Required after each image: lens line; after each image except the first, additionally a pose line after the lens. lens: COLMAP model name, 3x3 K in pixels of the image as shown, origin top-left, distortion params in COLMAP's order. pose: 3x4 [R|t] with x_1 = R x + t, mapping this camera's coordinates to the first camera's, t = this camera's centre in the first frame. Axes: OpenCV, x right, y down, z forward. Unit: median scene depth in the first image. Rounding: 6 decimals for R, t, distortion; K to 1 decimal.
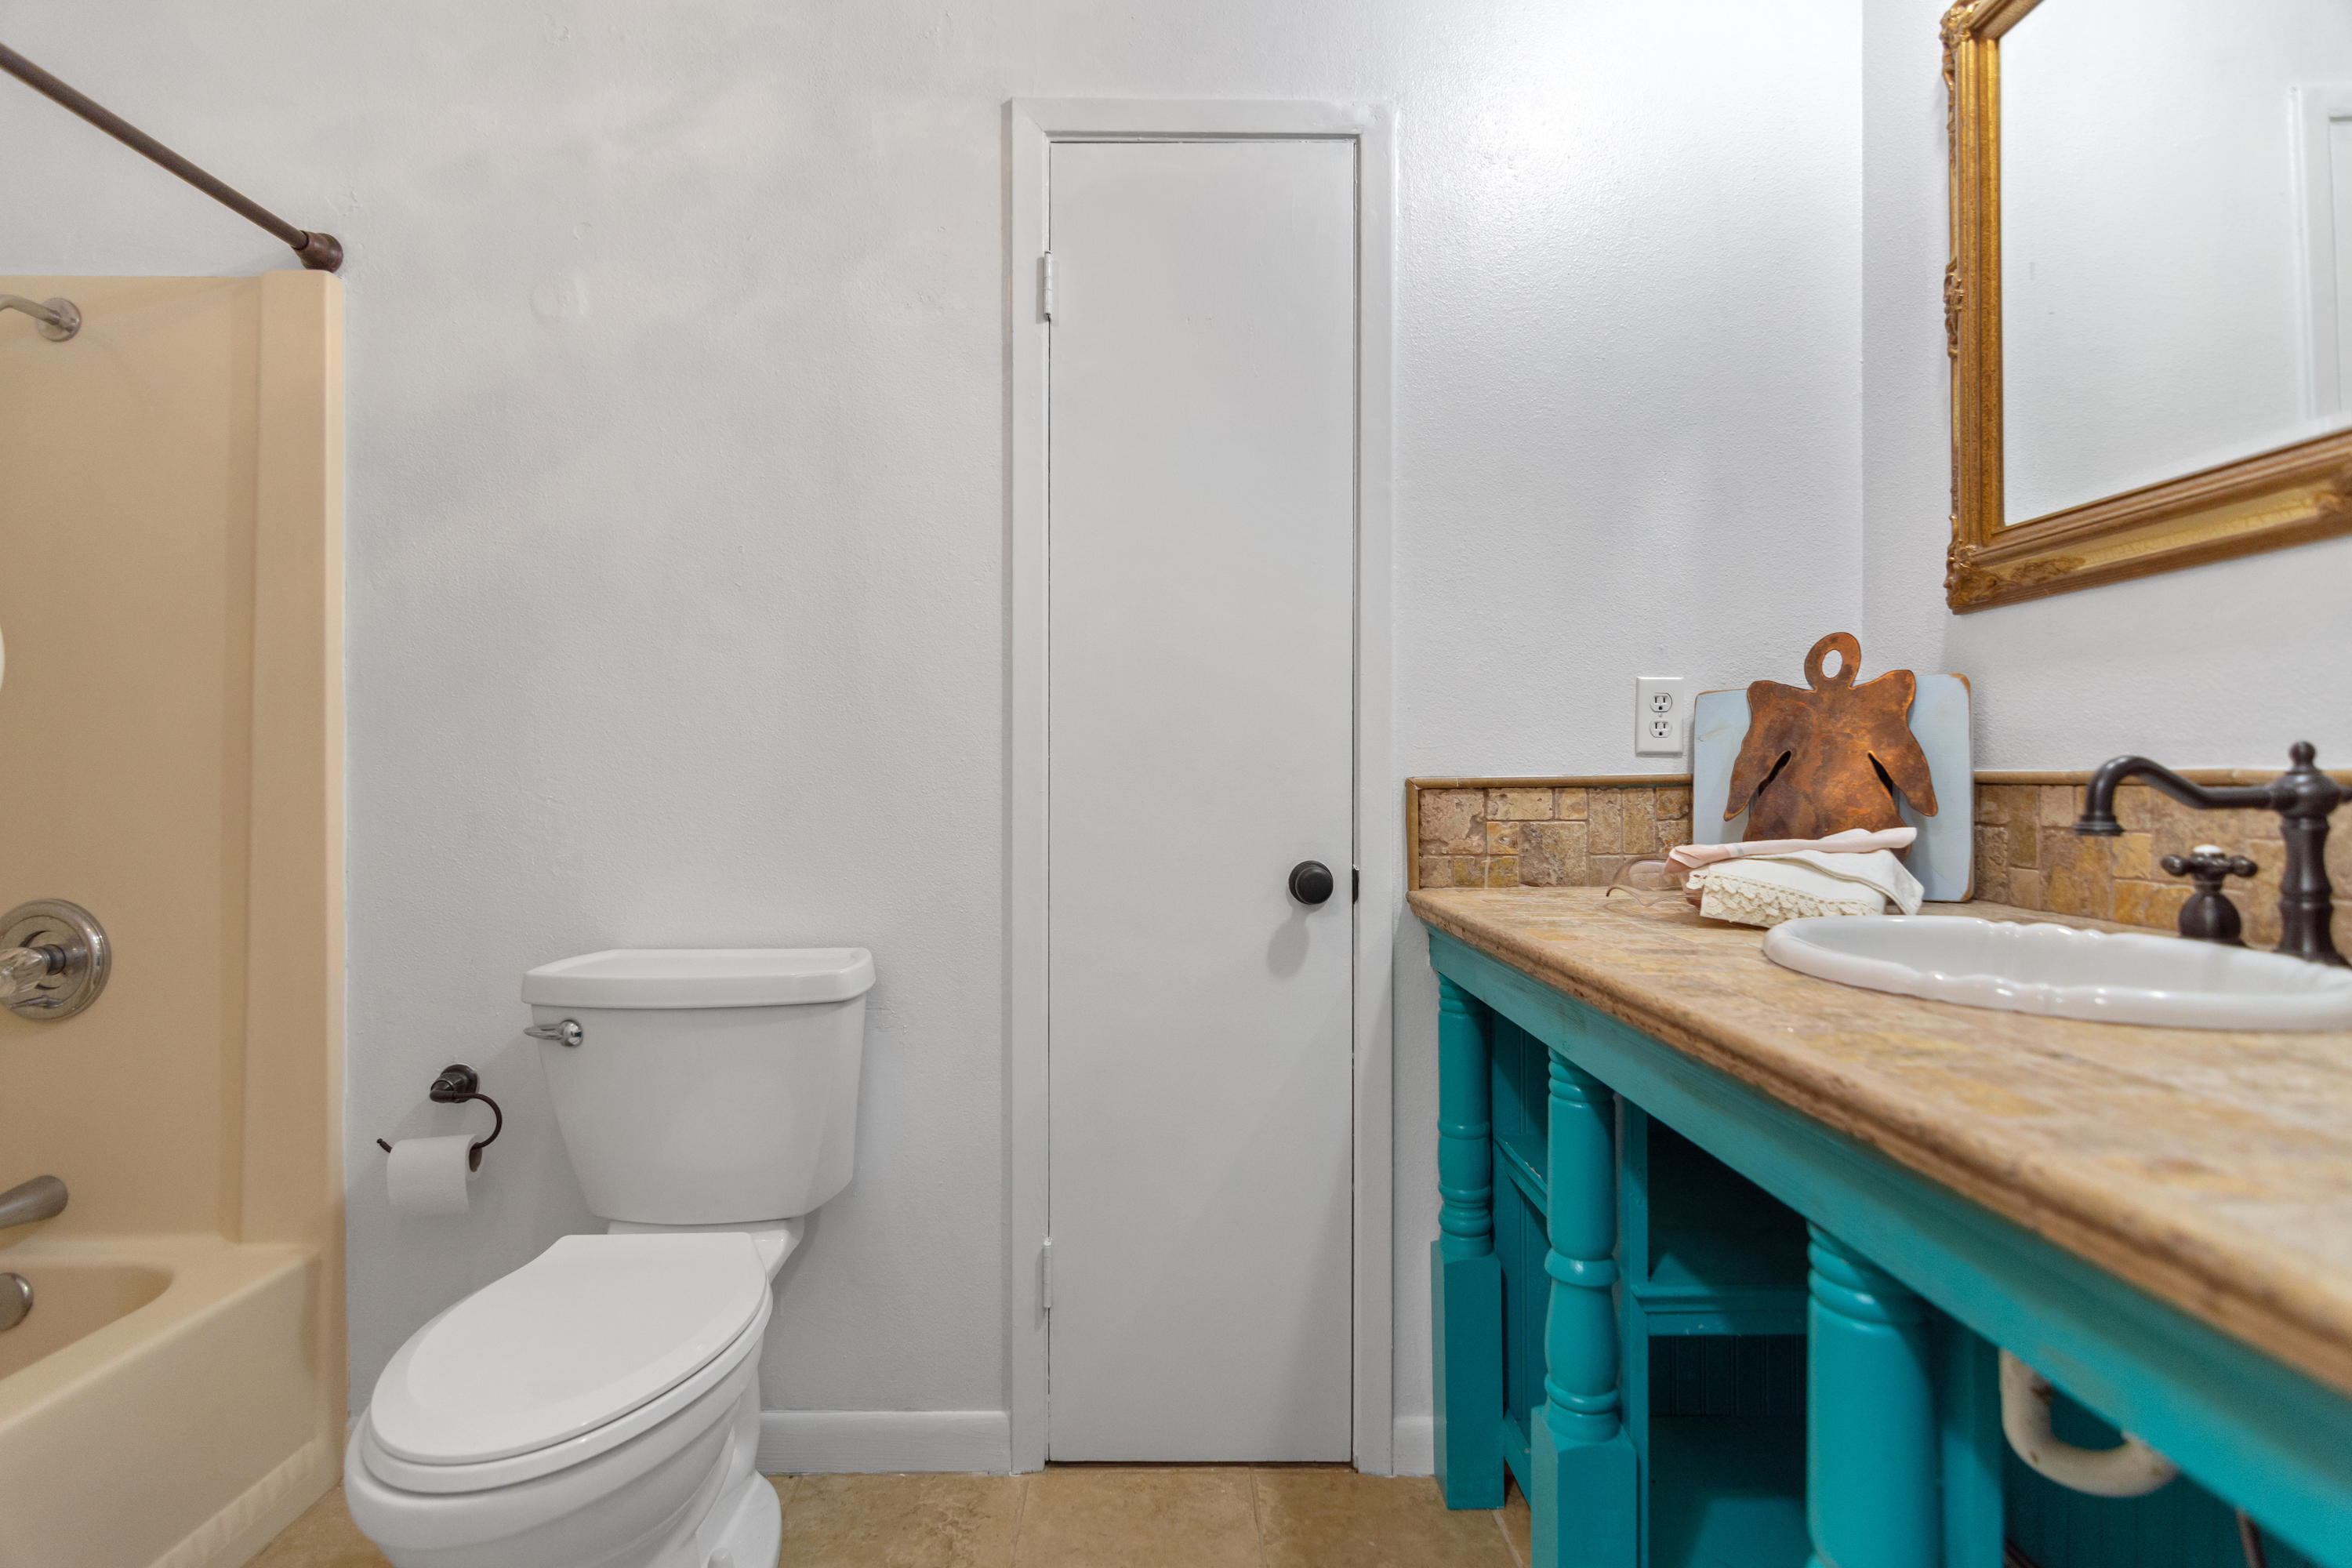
lens RADIAL K [[1140.2, 0, 1171.2], [0, 1140.2, 808.7], [0, 0, 1]] dist [-0.001211, -0.000353]
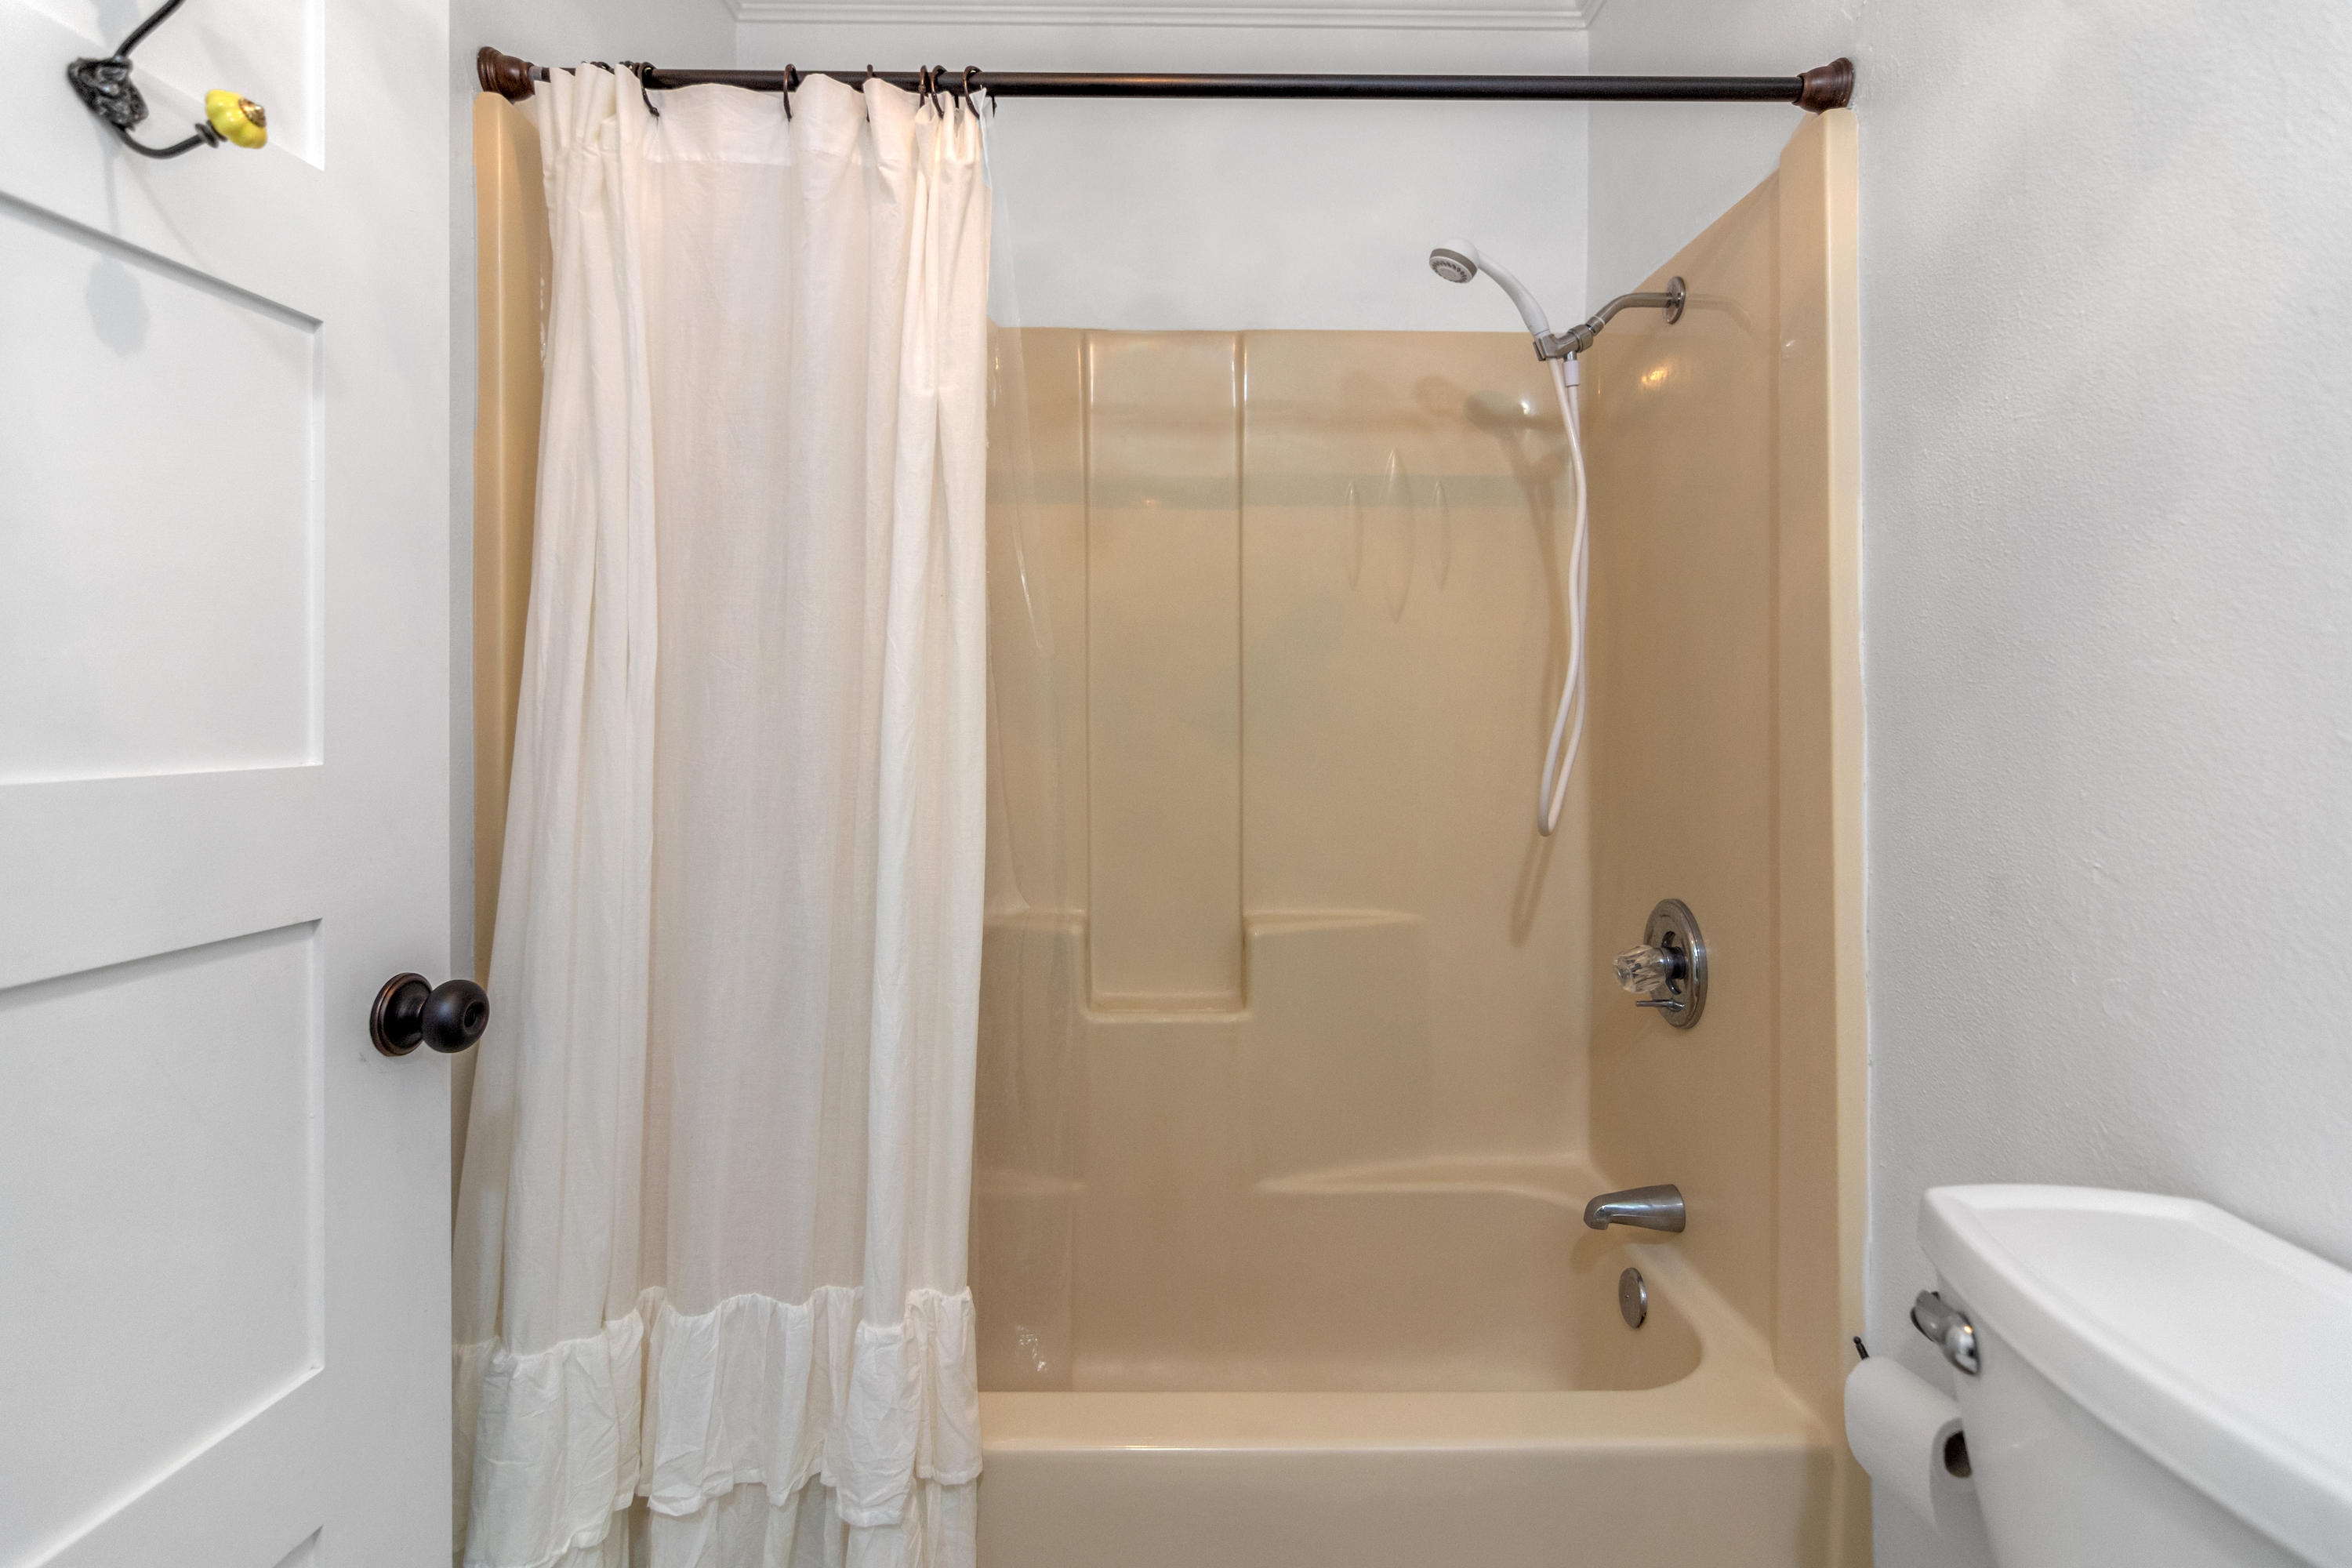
lens RADIAL K [[1171.0, 0, 1175.8], [0, 1171.0, 687.1], [0, 0, 1]] dist [-0.001541, 0.000210]
pose [[0.009866, -0.012685, -0.999871, 0.003217], [-0.038082, 0.999189, -0.013052, -0.072521], [0.999226, 0.038206, 0.009375, 0.572821]]
